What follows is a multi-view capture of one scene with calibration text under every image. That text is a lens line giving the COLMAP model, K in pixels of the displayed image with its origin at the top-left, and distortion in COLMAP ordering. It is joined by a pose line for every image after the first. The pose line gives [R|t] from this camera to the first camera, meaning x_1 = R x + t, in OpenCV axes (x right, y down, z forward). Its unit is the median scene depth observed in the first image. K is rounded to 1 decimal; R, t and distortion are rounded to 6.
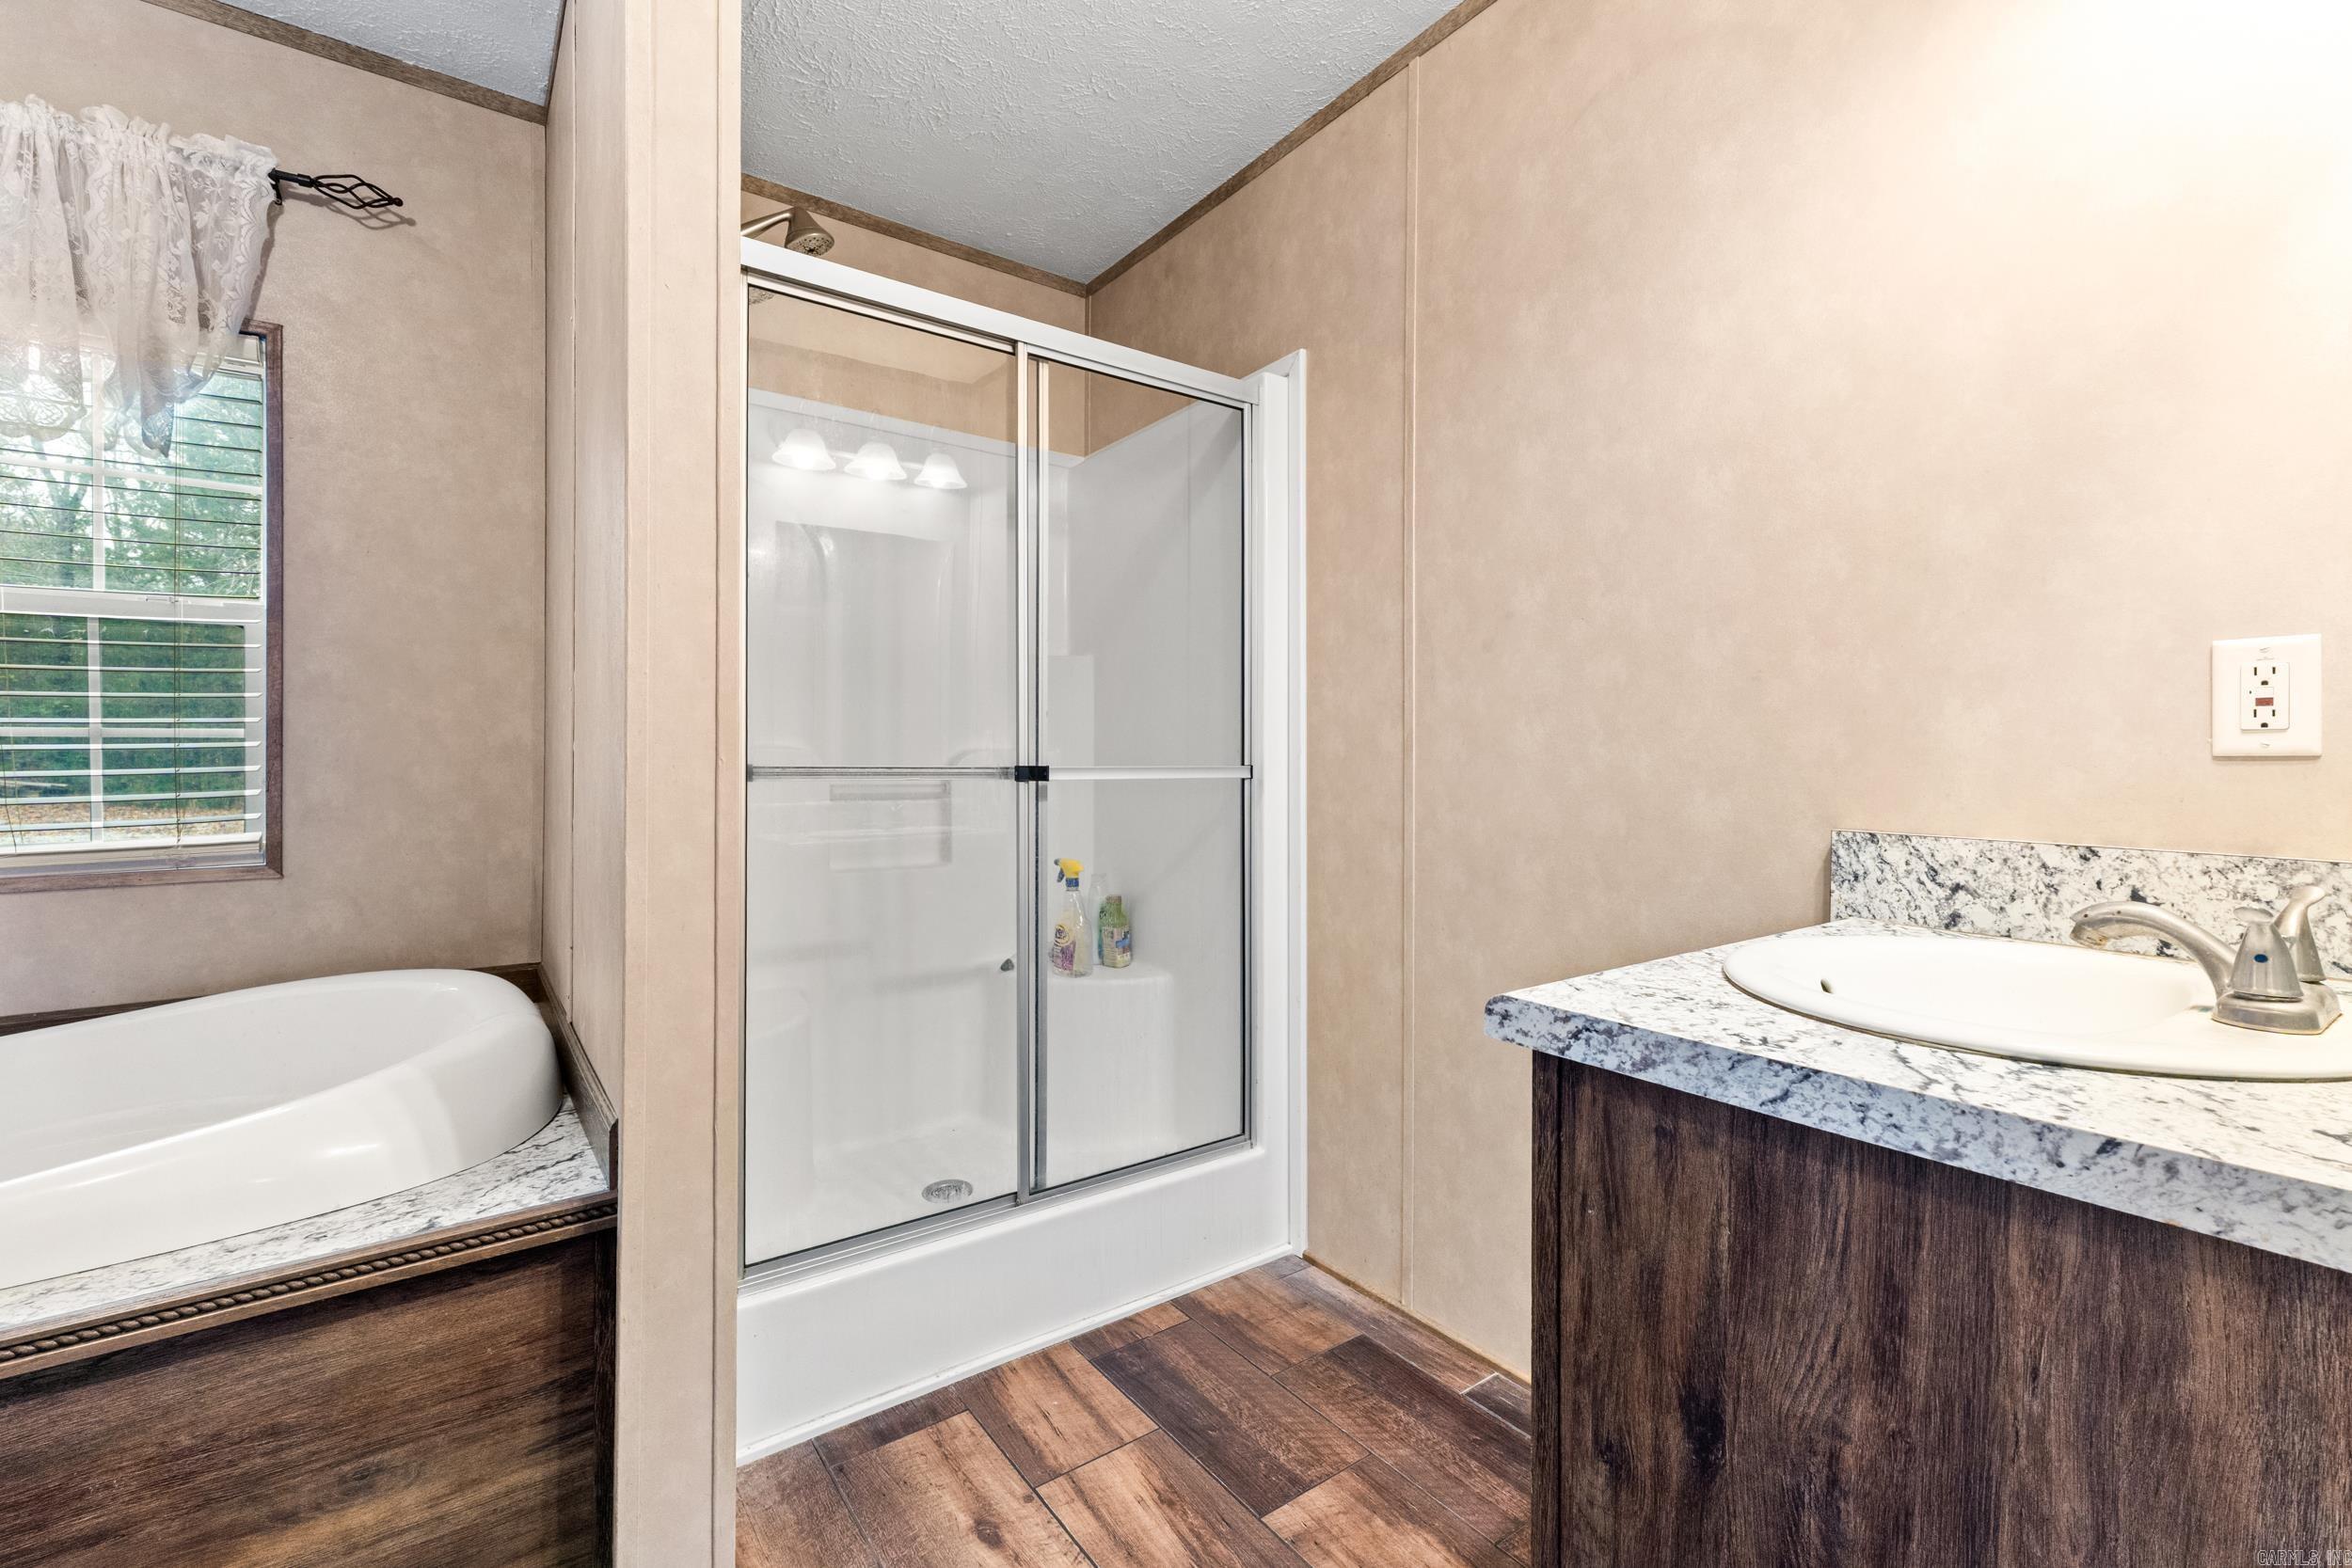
lens RADIAL K [[999.5, 0, 1176.3], [0, 999.5, 772.8], [0, 0, 1]] dist [0.003326, -0.000221]
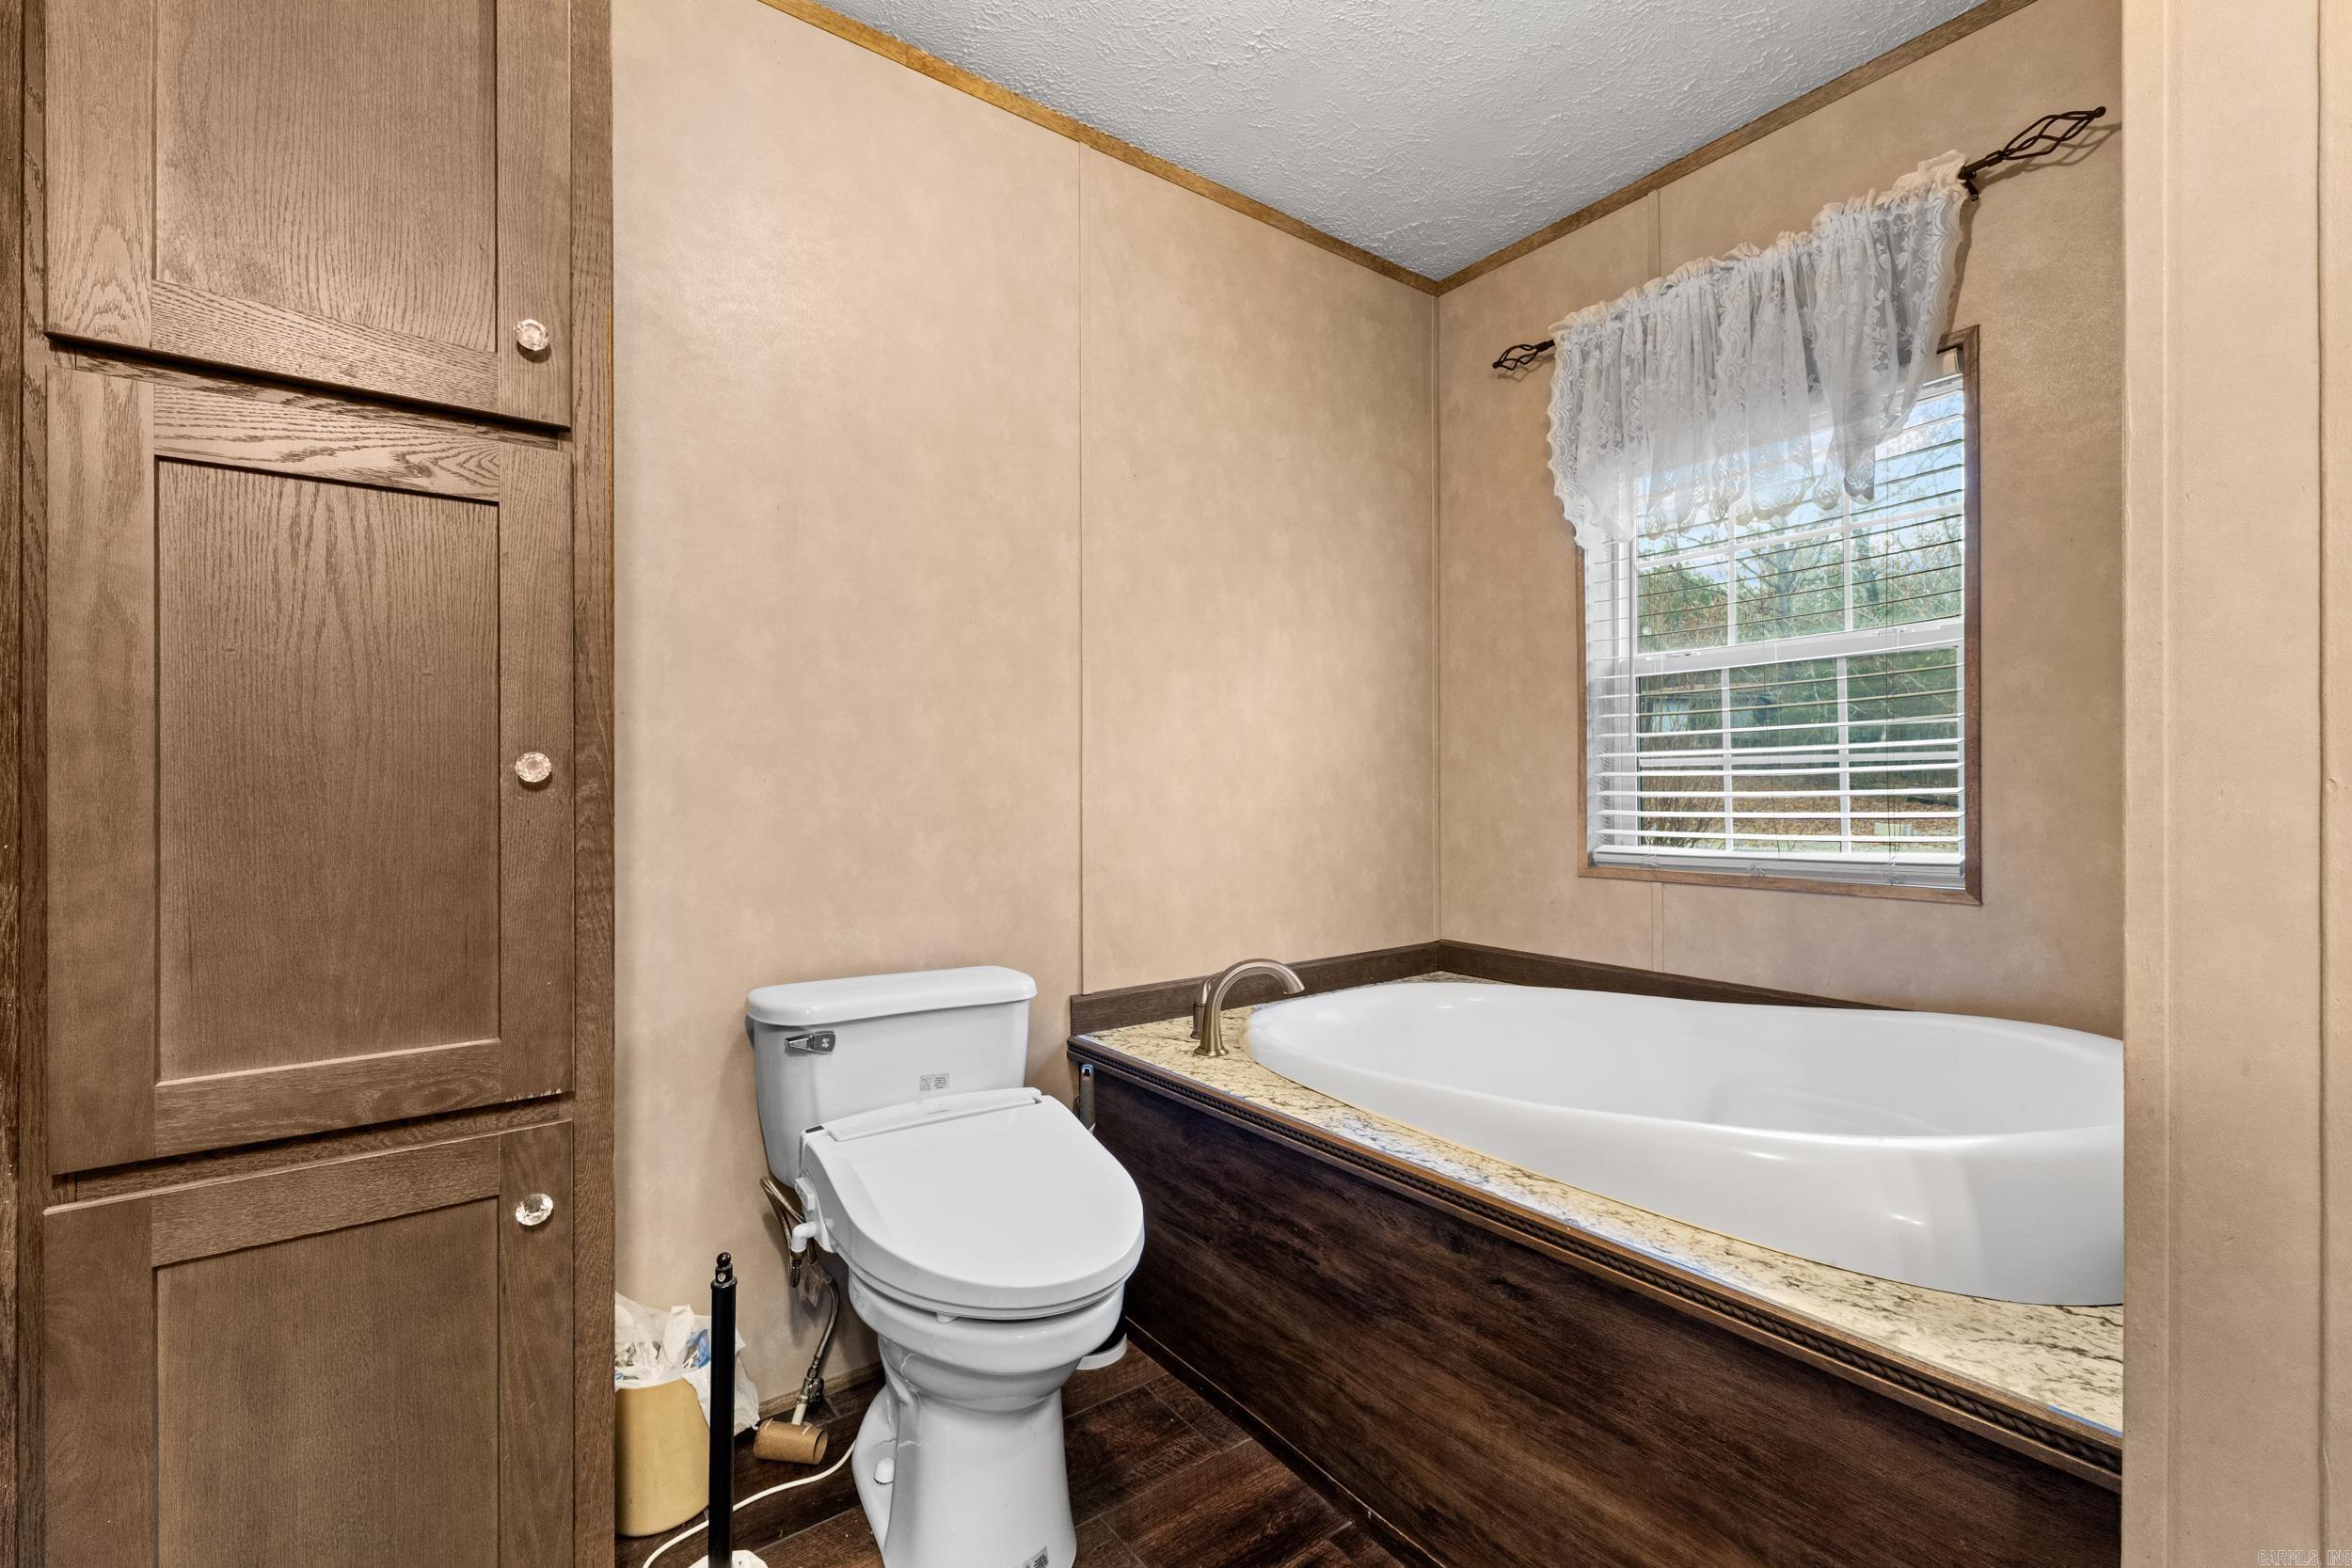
lens RADIAL K [[999.5, 0, 1176.2], [0, 999.5, 782.4], [0, 0, 1]] dist [0.003326, -0.000221]
pose [[0.000886, -0.001372, -0.999999, 0.059831], [-0.006837, 0.999976, -0.001378, -0.005430], [0.999976, 0.006838, 0.000876, 0.246692]]
